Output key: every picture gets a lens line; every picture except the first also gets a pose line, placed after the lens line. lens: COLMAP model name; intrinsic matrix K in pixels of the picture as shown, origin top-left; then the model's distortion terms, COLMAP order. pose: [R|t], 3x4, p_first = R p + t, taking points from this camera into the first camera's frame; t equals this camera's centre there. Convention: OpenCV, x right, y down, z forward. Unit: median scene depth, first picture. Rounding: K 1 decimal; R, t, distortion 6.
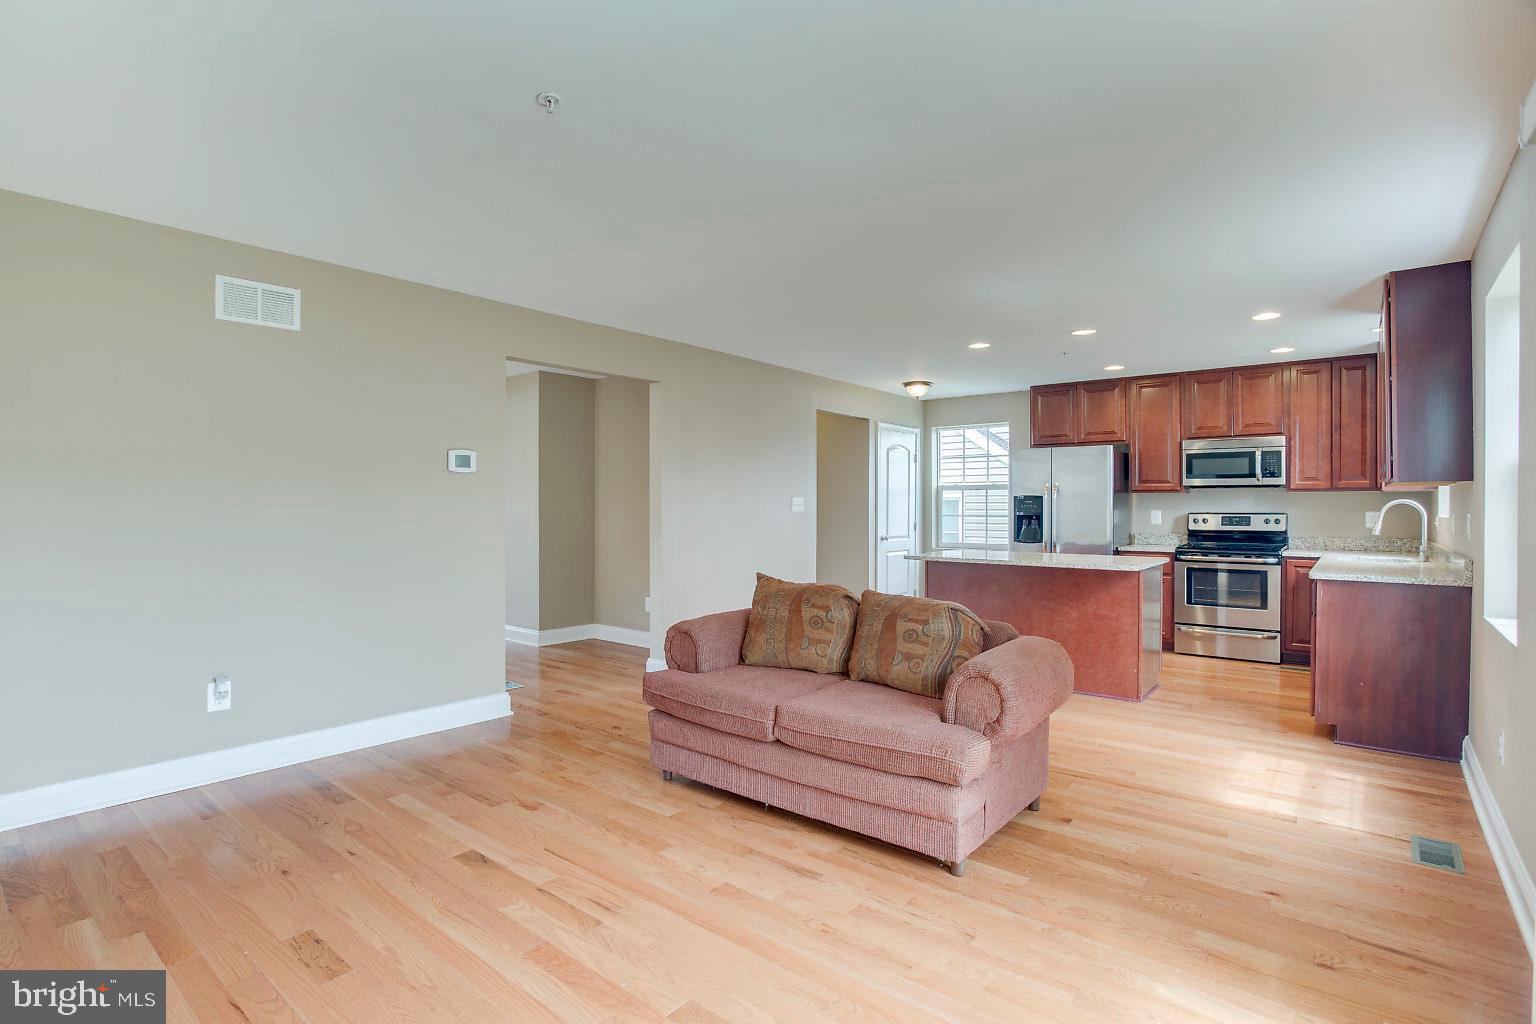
lens RADIAL K [[752.7, 0, 757.8], [0, 752.7, 508.1], [0, 0, 1]] dist [-0.061172, 0.023078]
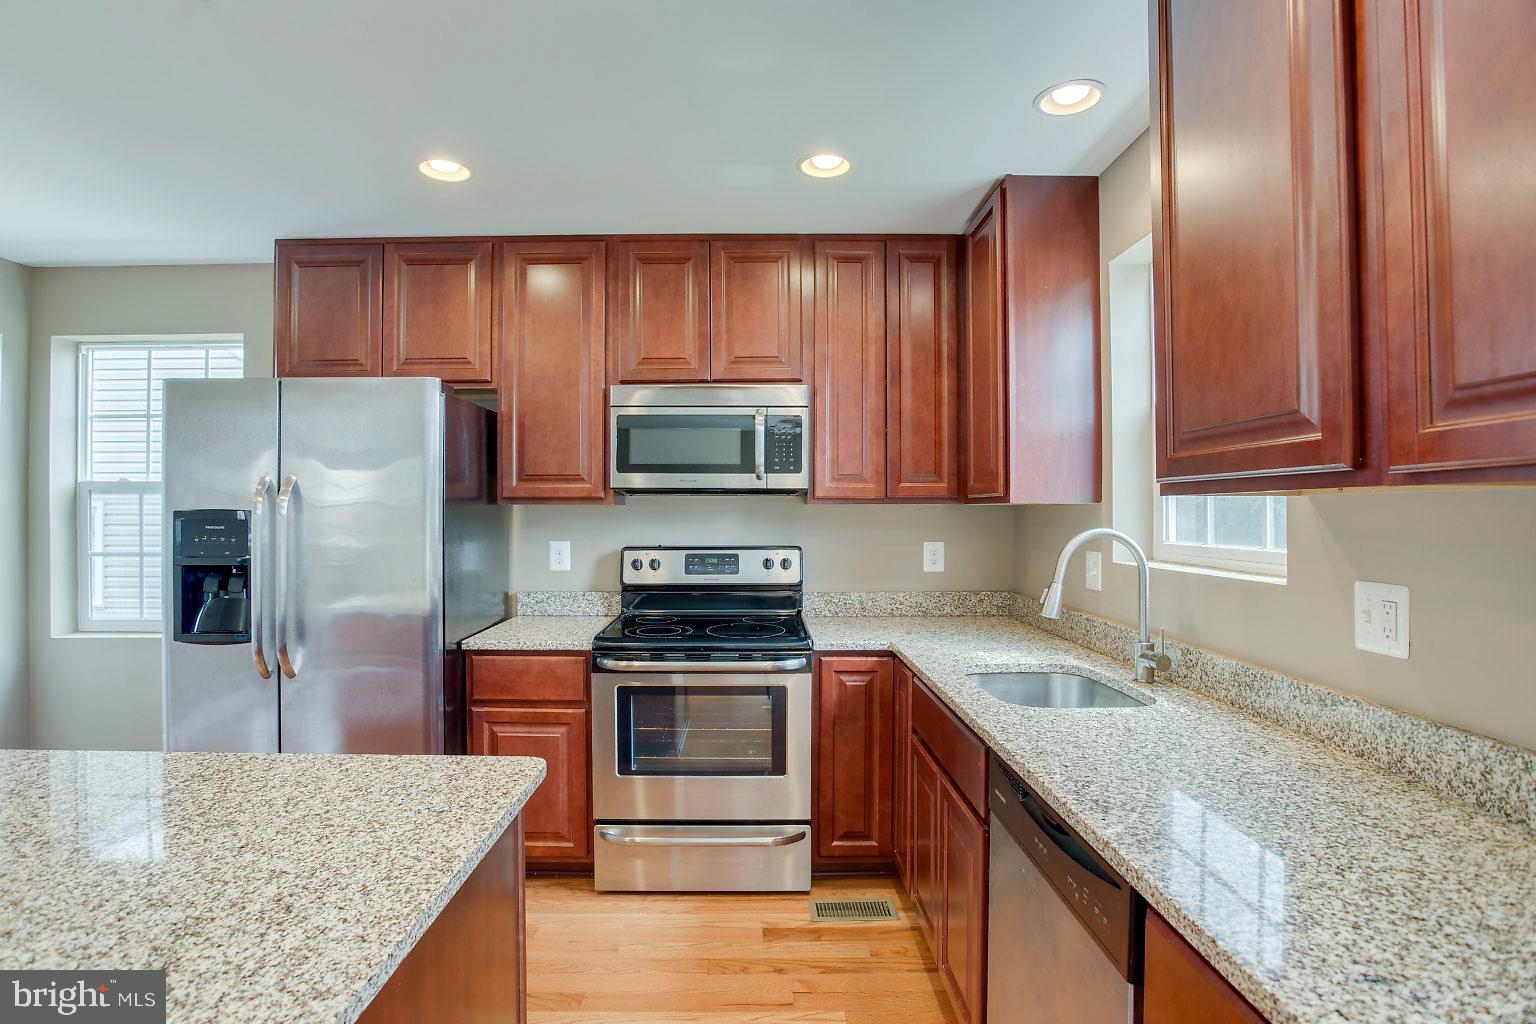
lens RADIAL K [[752.7, 0, 757.8], [0, 752.7, 508.1], [0, 0, 1]] dist [-0.061172, 0.023078]
pose [[0.768621, 0.001459, 0.639702, 0.372026], [0.003283, 0.999975, -0.006224, -0.016255], [-0.639696, 0.006884, 0.768598, 0.626514]]
